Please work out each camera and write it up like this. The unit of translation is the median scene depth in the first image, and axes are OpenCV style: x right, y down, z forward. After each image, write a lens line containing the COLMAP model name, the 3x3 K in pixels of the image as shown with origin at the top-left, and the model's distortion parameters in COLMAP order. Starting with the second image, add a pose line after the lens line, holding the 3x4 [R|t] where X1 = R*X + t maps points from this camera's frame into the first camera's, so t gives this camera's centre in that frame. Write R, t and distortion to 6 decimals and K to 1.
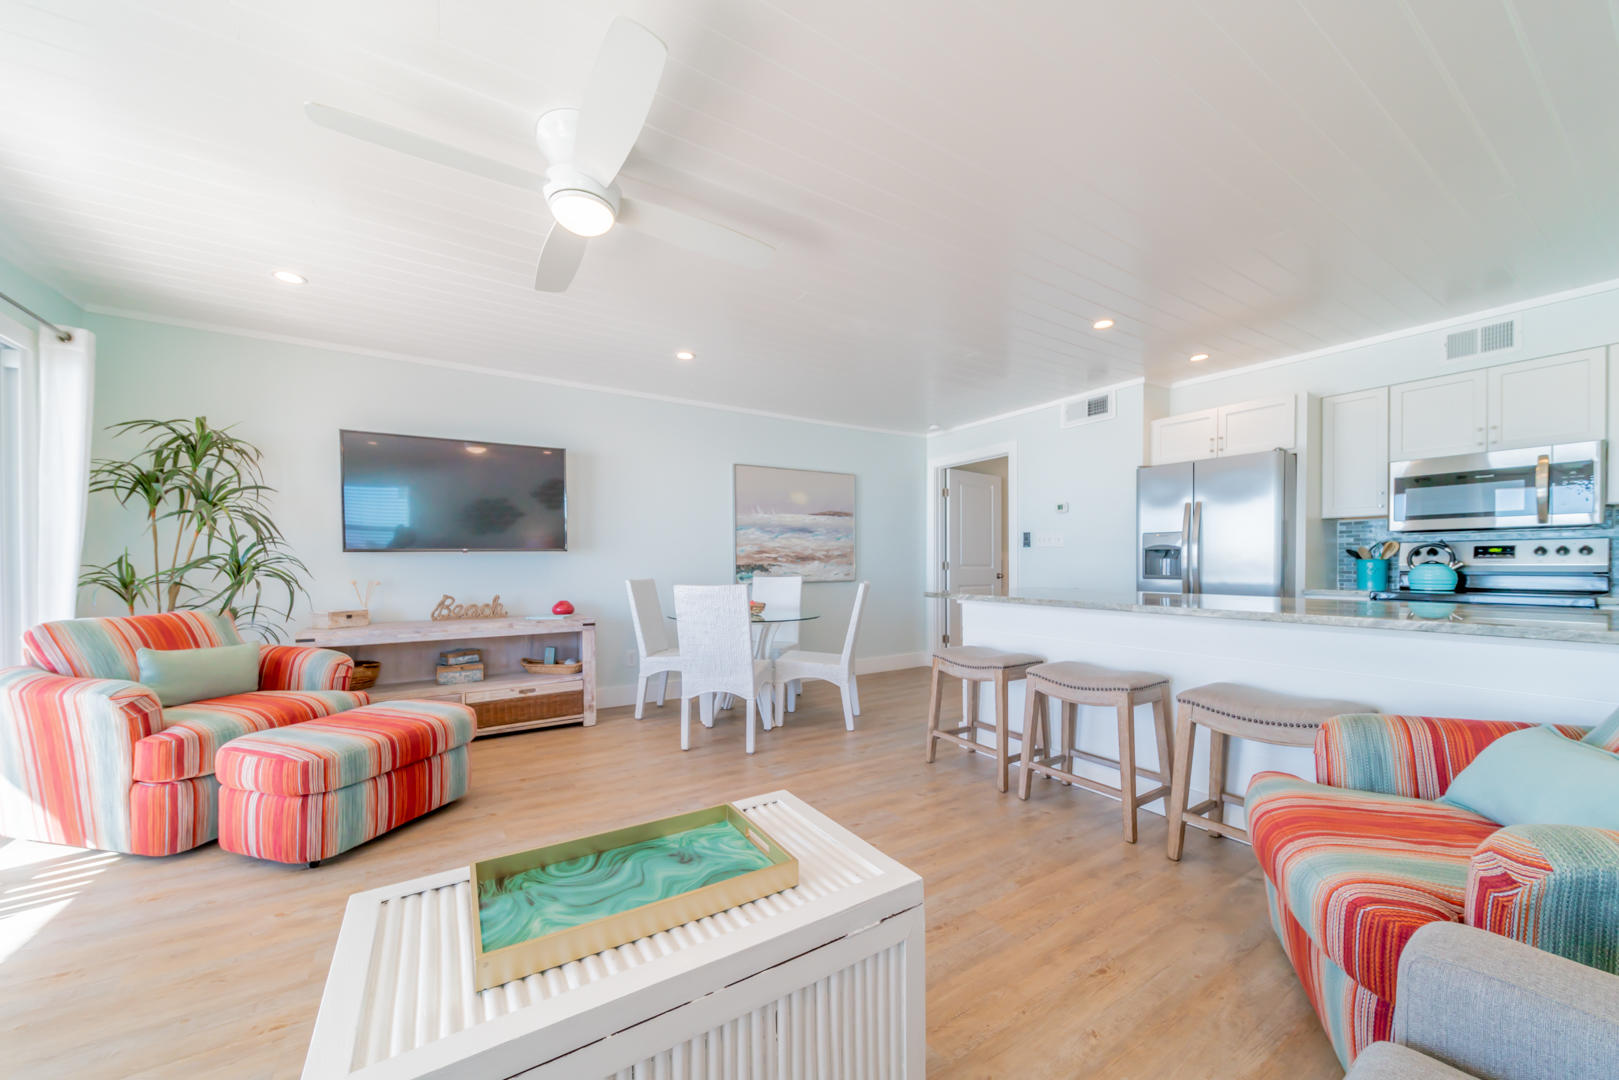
lens RADIAL K [[595.5, 0, 806.5], [0, 595.5, 574.0], [0, 0, 1]] dist [0.002925, -0.002479]
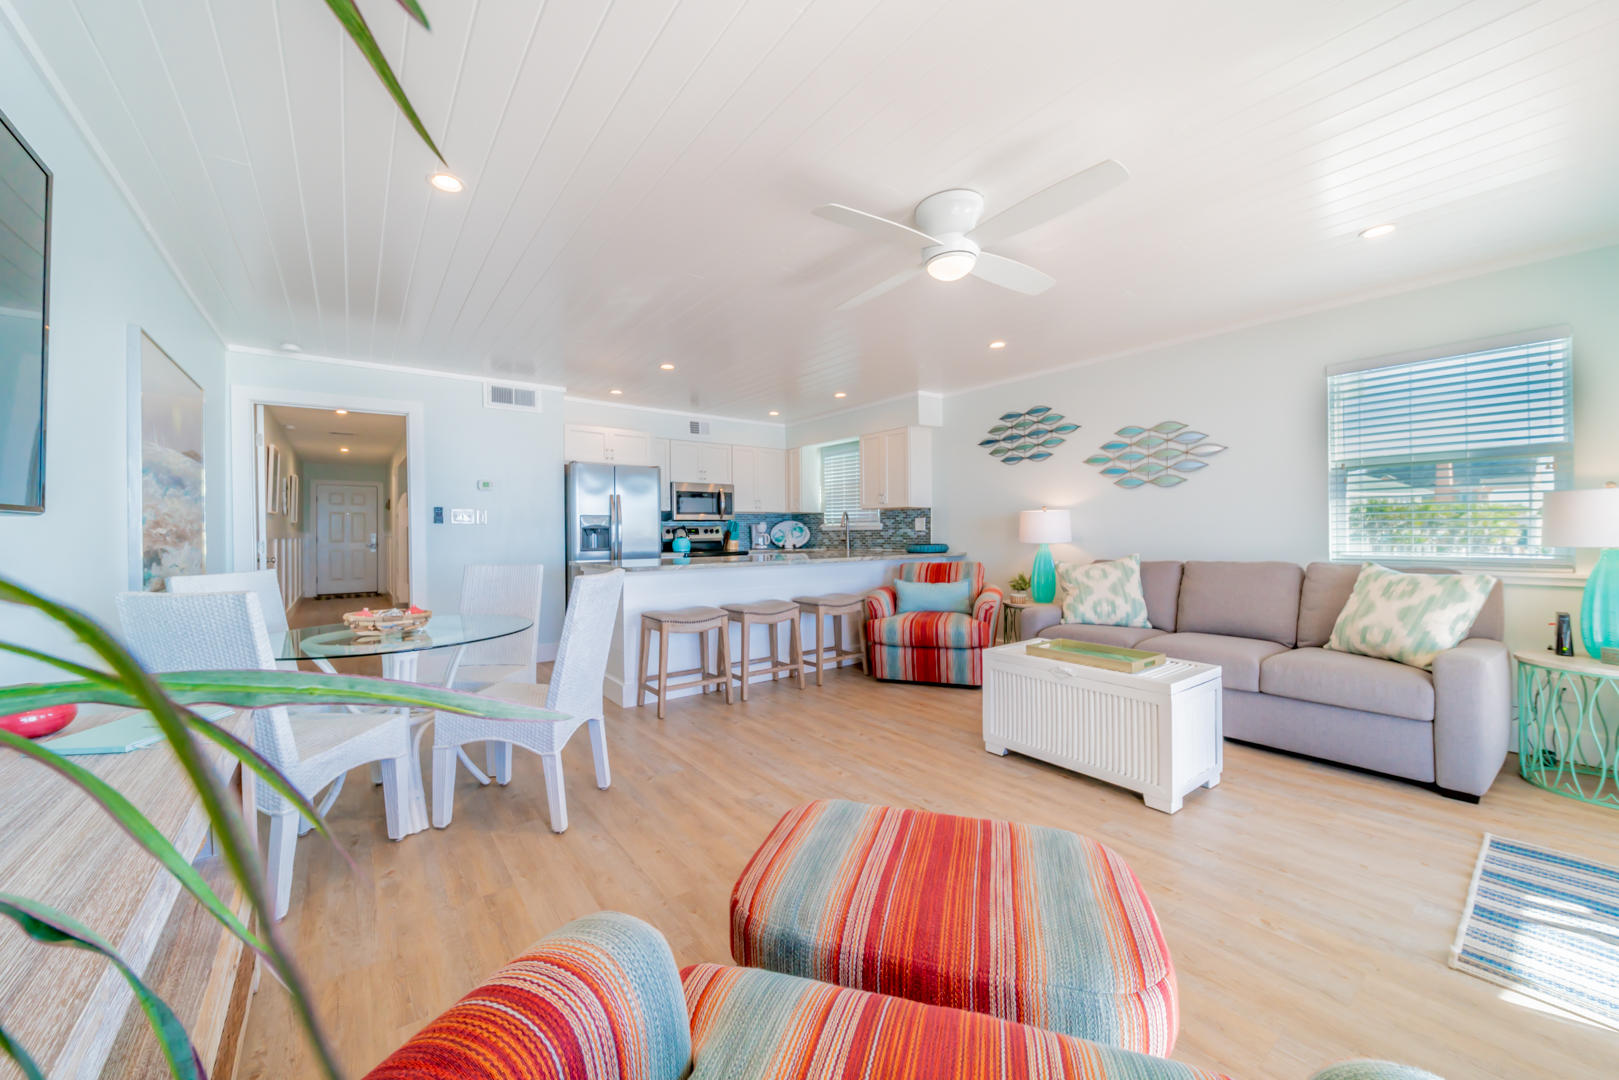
lens RADIAL K [[595.5, 0, 816.7], [0, 595.5, 534.1], [0, 0, 1]] dist [0.002925, -0.002479]
pose [[-0.106342, 0.001190, 0.994329, -0.891448], [0.028303, 0.999598, 0.001831, -0.020162], [-0.993927, 0.028337, -0.106333, 0.787429]]
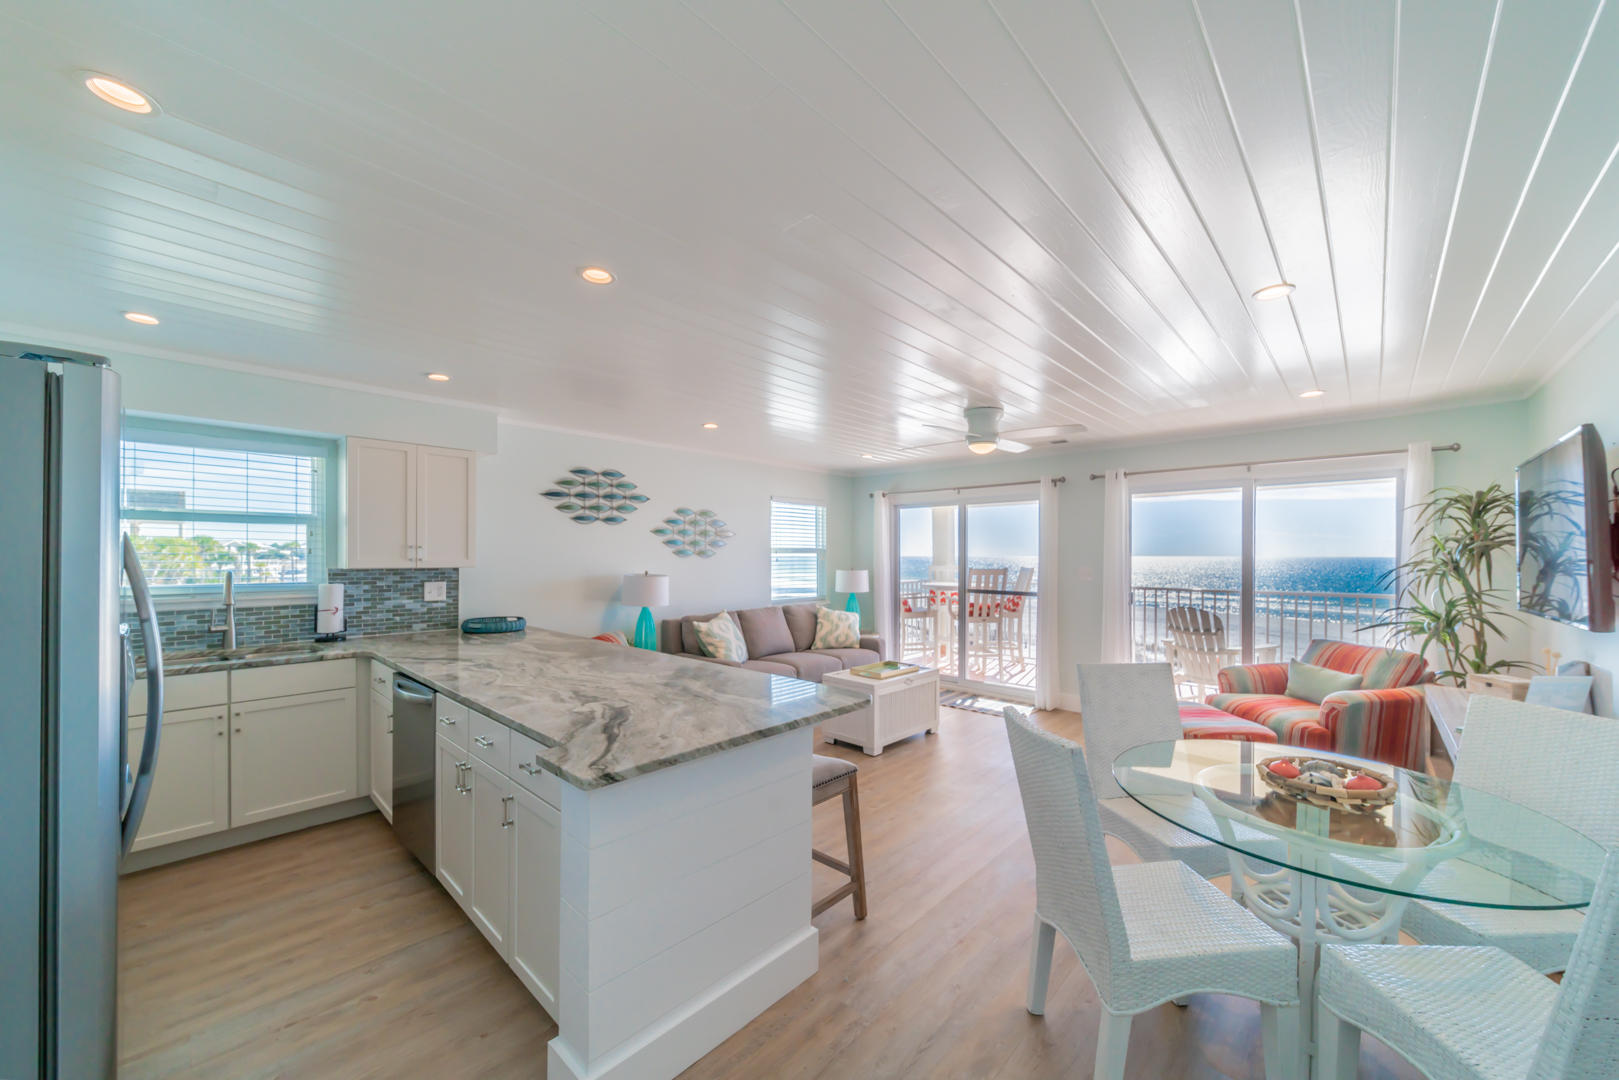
lens RADIAL K [[595.5, 0, 807.5], [0, 595.5, 551.5], [0, 0, 1]] dist [0.002925, -0.002479]
pose [[-0.970208, -0.002096, -0.242265, 0.391637], [-0.004844, 0.999930, 0.010749, -0.133128], [0.242226, 0.011602, -0.970150, 1.622442]]
